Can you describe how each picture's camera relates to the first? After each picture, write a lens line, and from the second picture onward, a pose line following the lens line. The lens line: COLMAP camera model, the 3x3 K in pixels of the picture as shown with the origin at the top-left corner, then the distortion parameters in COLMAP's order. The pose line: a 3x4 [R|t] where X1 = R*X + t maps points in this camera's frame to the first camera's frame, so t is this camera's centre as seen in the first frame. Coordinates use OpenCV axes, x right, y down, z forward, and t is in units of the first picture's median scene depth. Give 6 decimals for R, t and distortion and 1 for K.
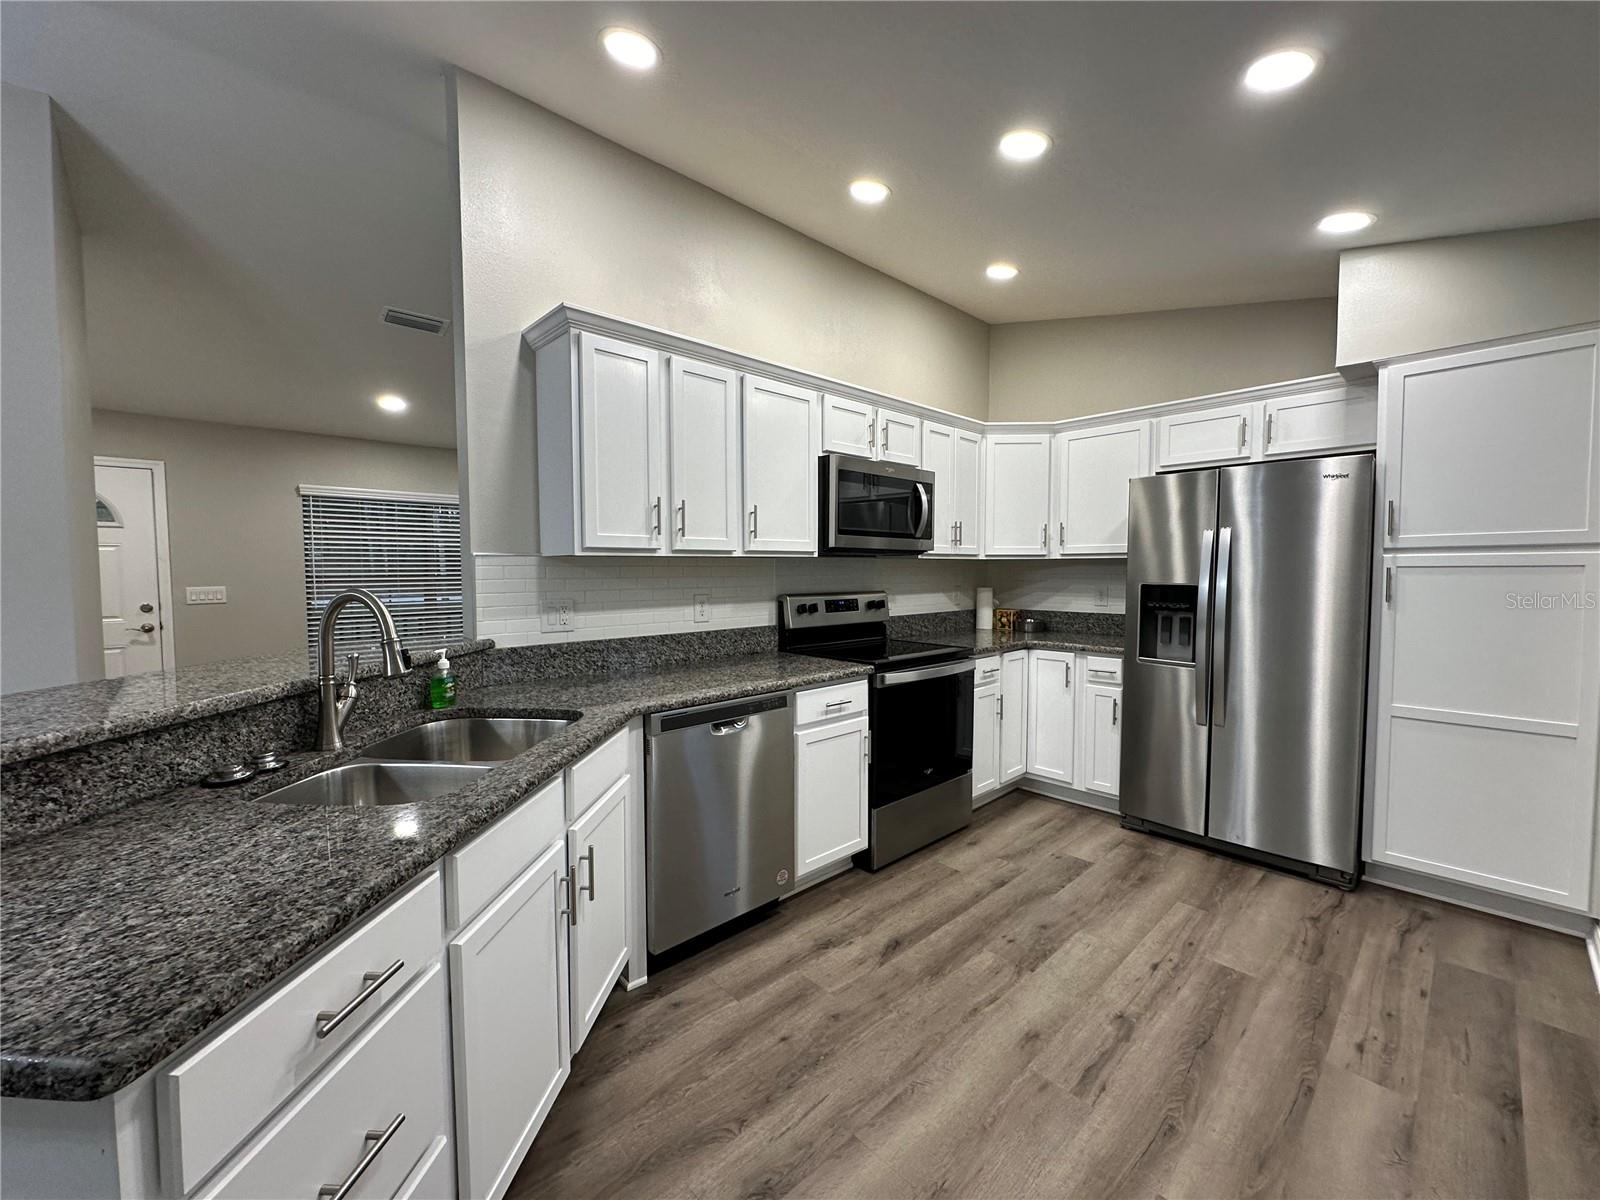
lens RADIAL K [[638.5, 0, 801.9], [0, 638.5, 595.4], [0, 0, 1]] dist [-0.009536, 0.003479]
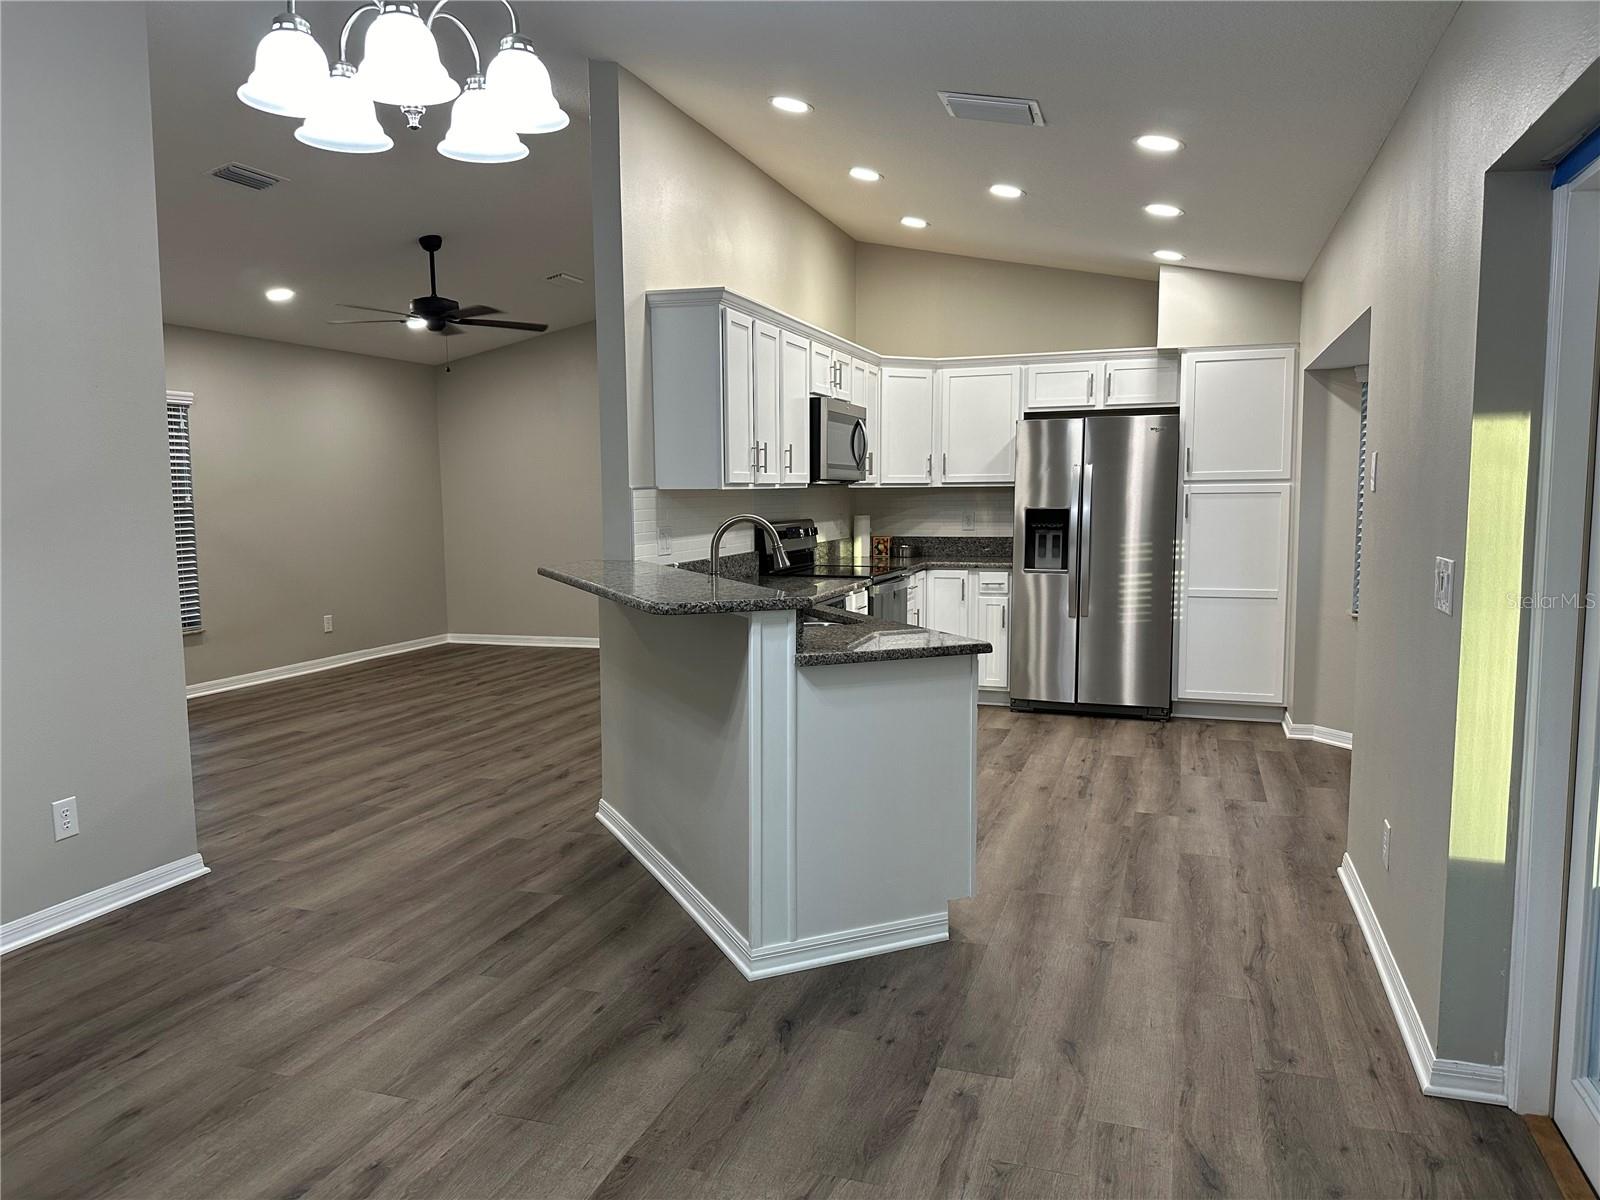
lens RADIAL K [[1117.1, 0, 797.9], [0, 1117.1, 596.7], [0, 0, 1]] dist [0.049183, -0.059103]
pose [[0.882603, -0.047399, 0.467724, -1.054927], [0.023265, 0.998089, 0.057243, 0.021811], [-0.469543, -0.039641, 0.882019, -0.841205]]
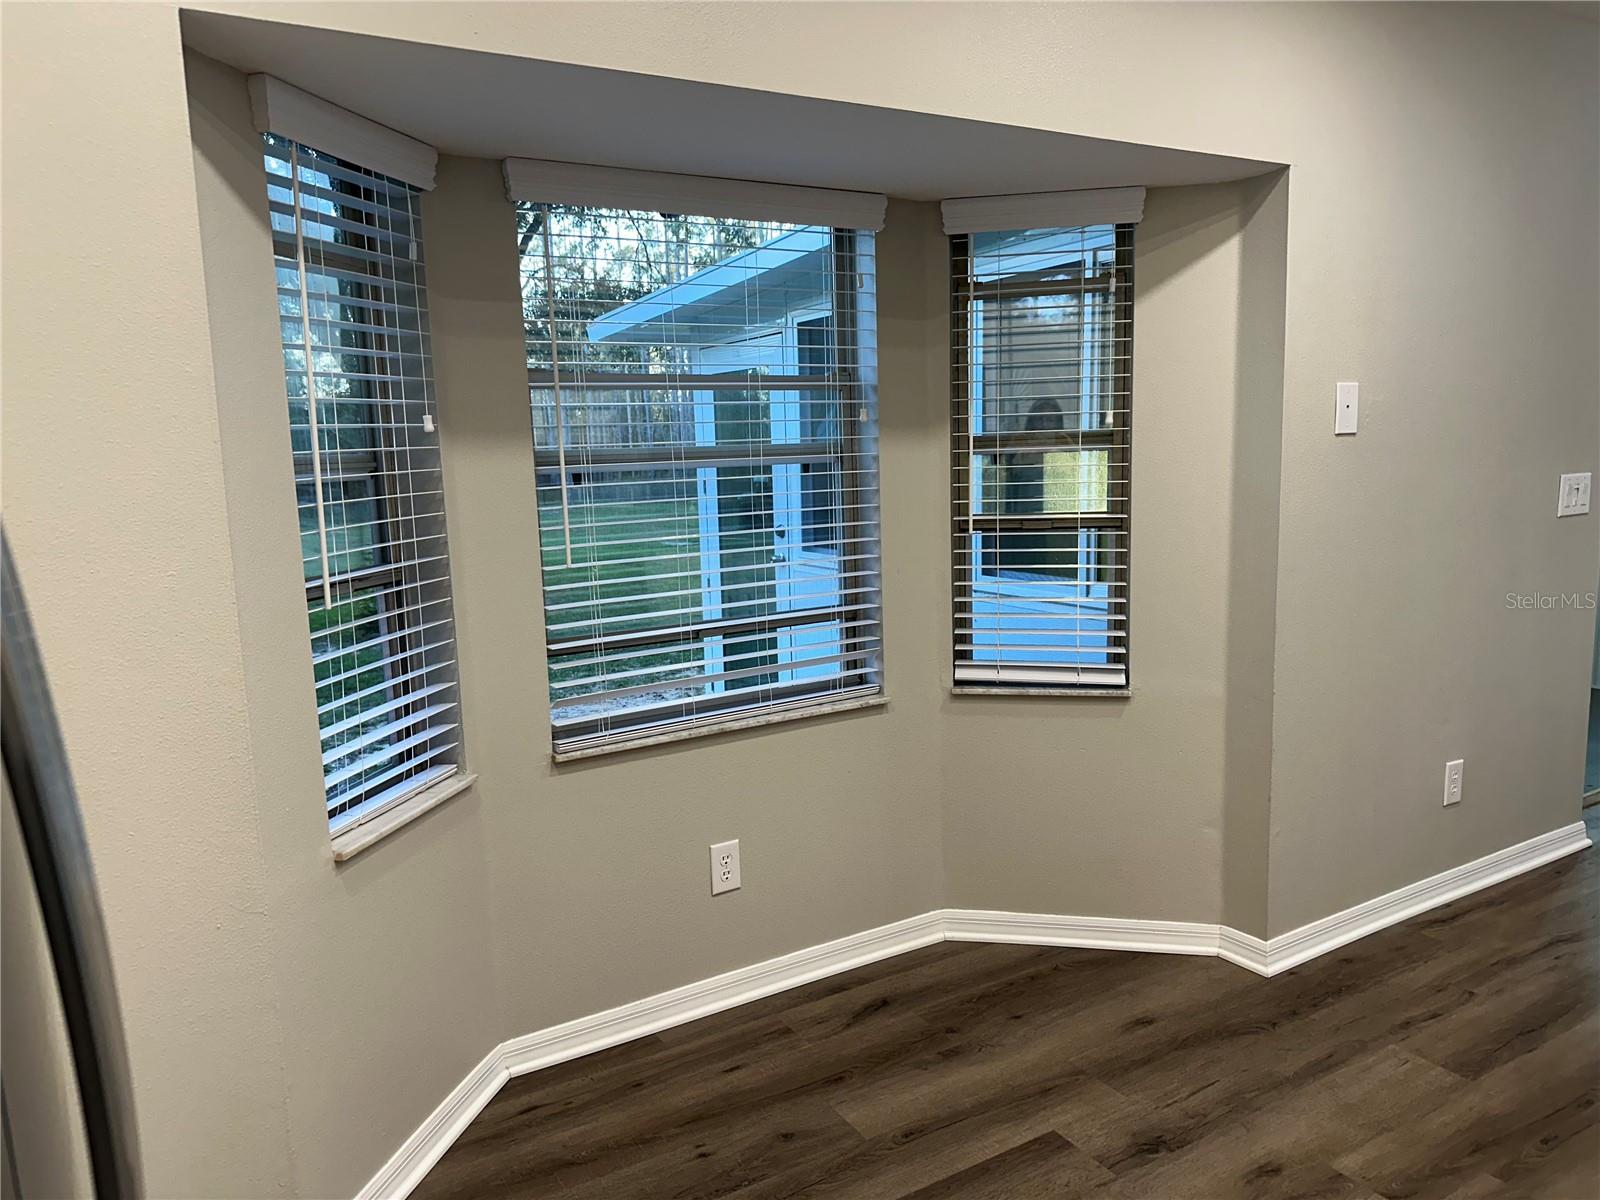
lens RADIAL K [[1117.1, 0, 798.2], [0, 1117.1, 606.1], [0, 0, 1]] dist [0.049183, -0.059103]
pose [[-0.974636, 0.008096, 0.223649, 0.536480], [0.050096, 0.981879, 0.182769, -0.075125], [-0.218117, 0.189338, -0.957380, 1.286511]]
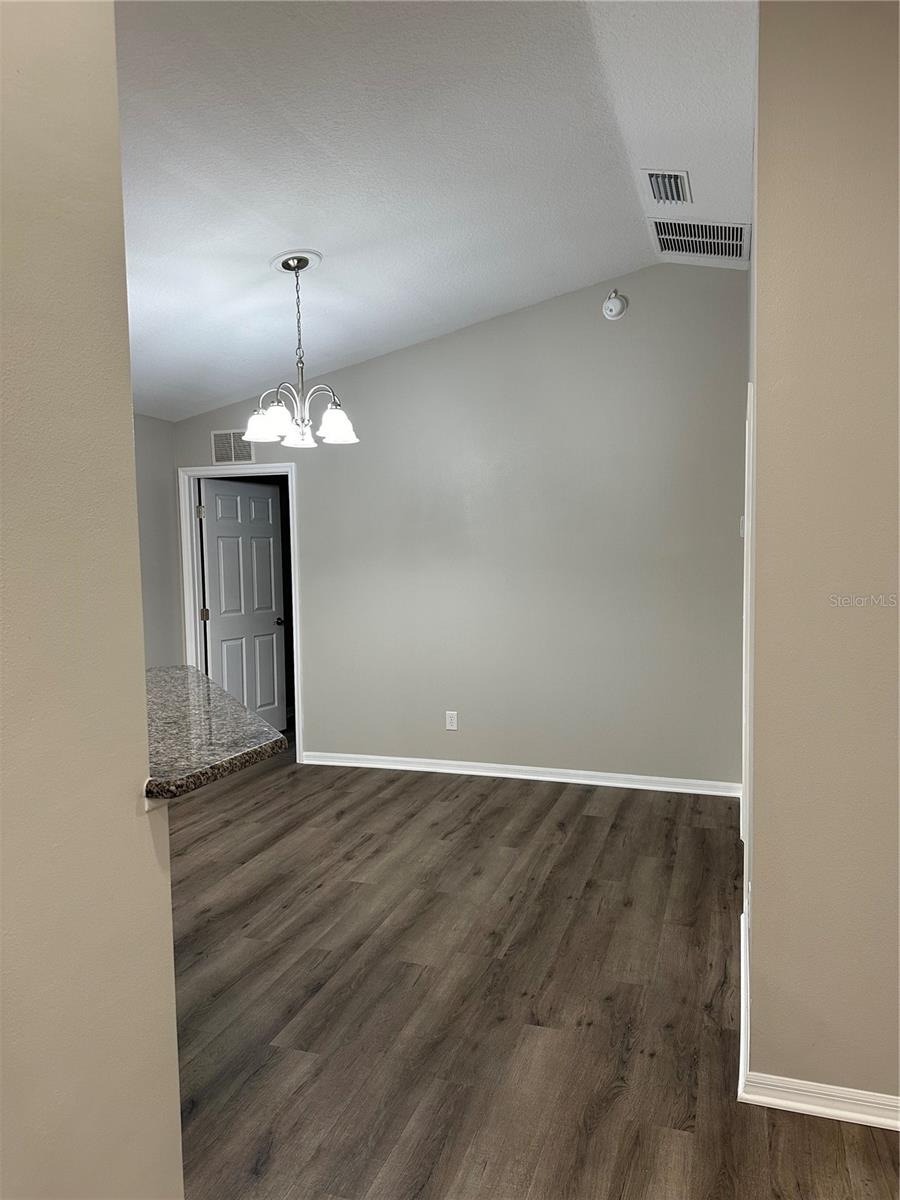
lens RADIAL K [[837.8, 0, 447.9], [0, 837.8, 607.9], [0, 0, 1]] dist [0.049183, -0.059103]
pose [[-0.882310, 0.057962, -0.467086, -0.391678], [0.002818, 0.993021, 0.117904, -0.146816], [0.470660, 0.102711, -0.876316, 1.562774]]
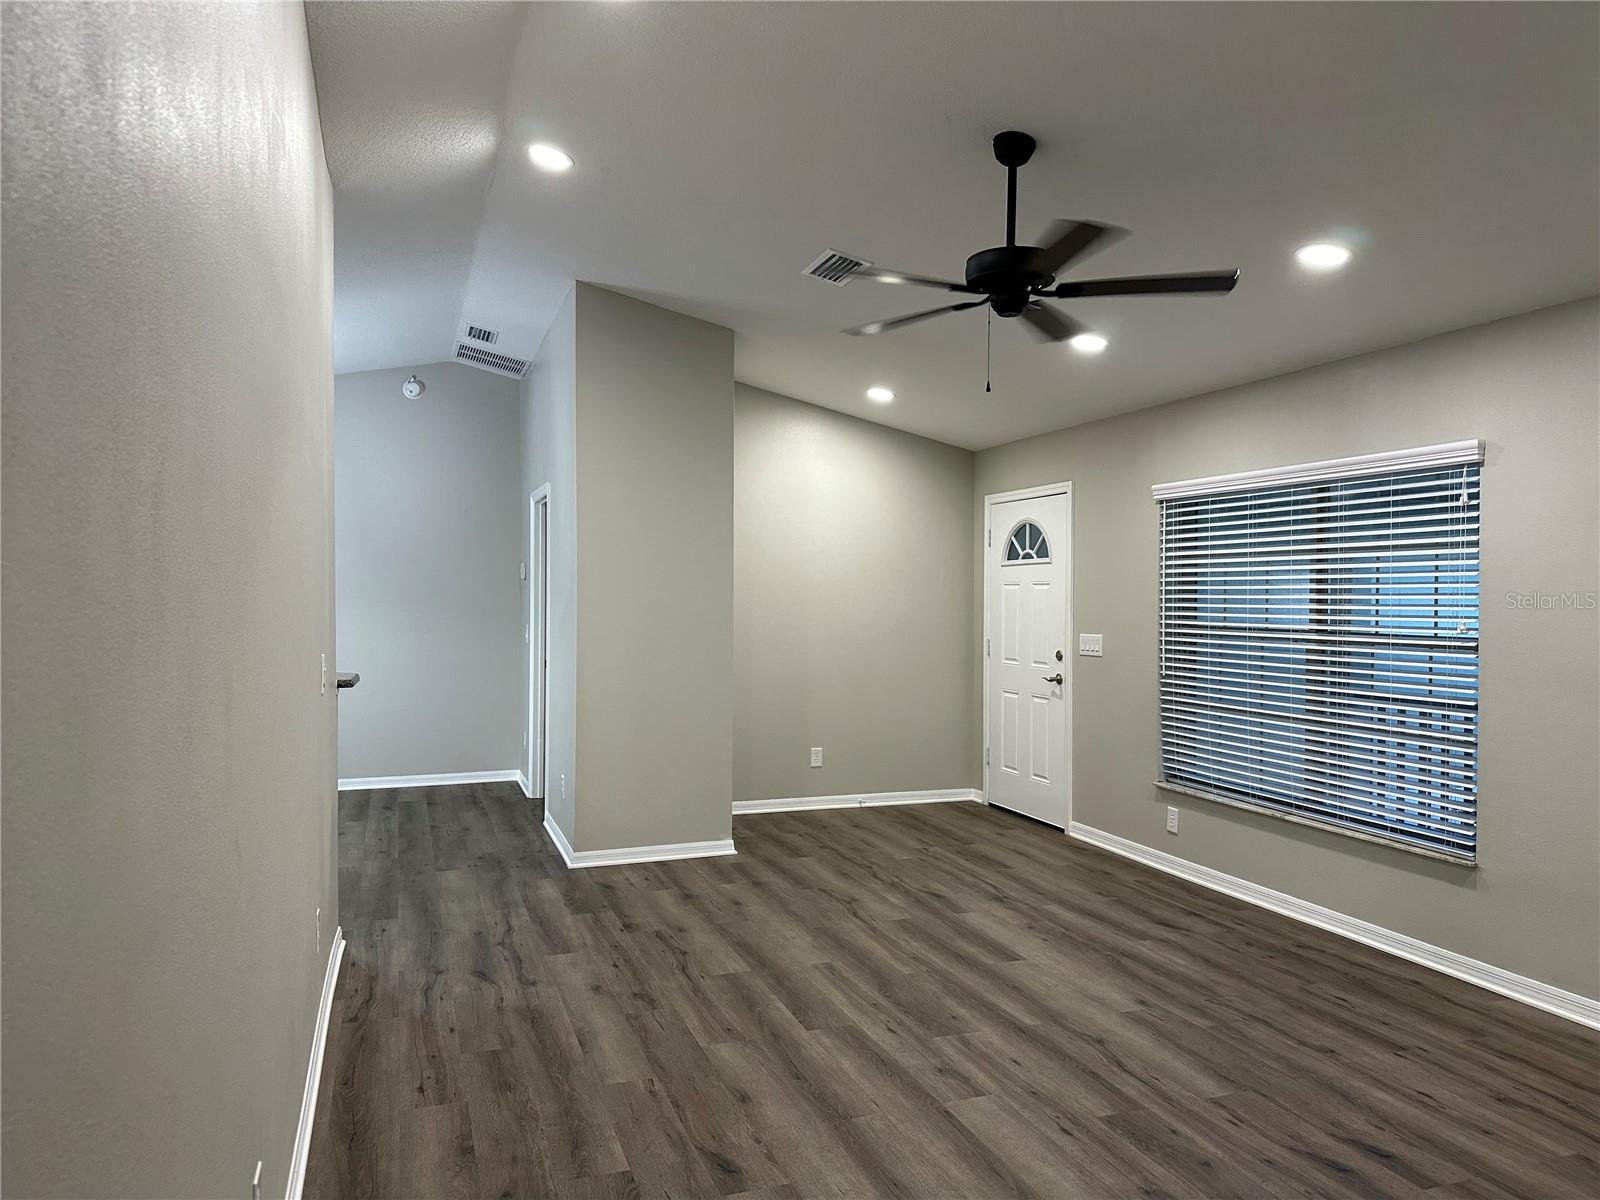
lens RADIAL K [[1117.1, 0, 817.6], [0, 1117.1, 603.4], [0, 0, 1]] dist [0.049183, -0.059103]
pose [[-0.383201, 0.013384, -0.923568, 0.864168], [-0.041855, 0.998616, 0.031837, -0.151525], [0.922716, 0.050856, -0.382111, 2.288773]]
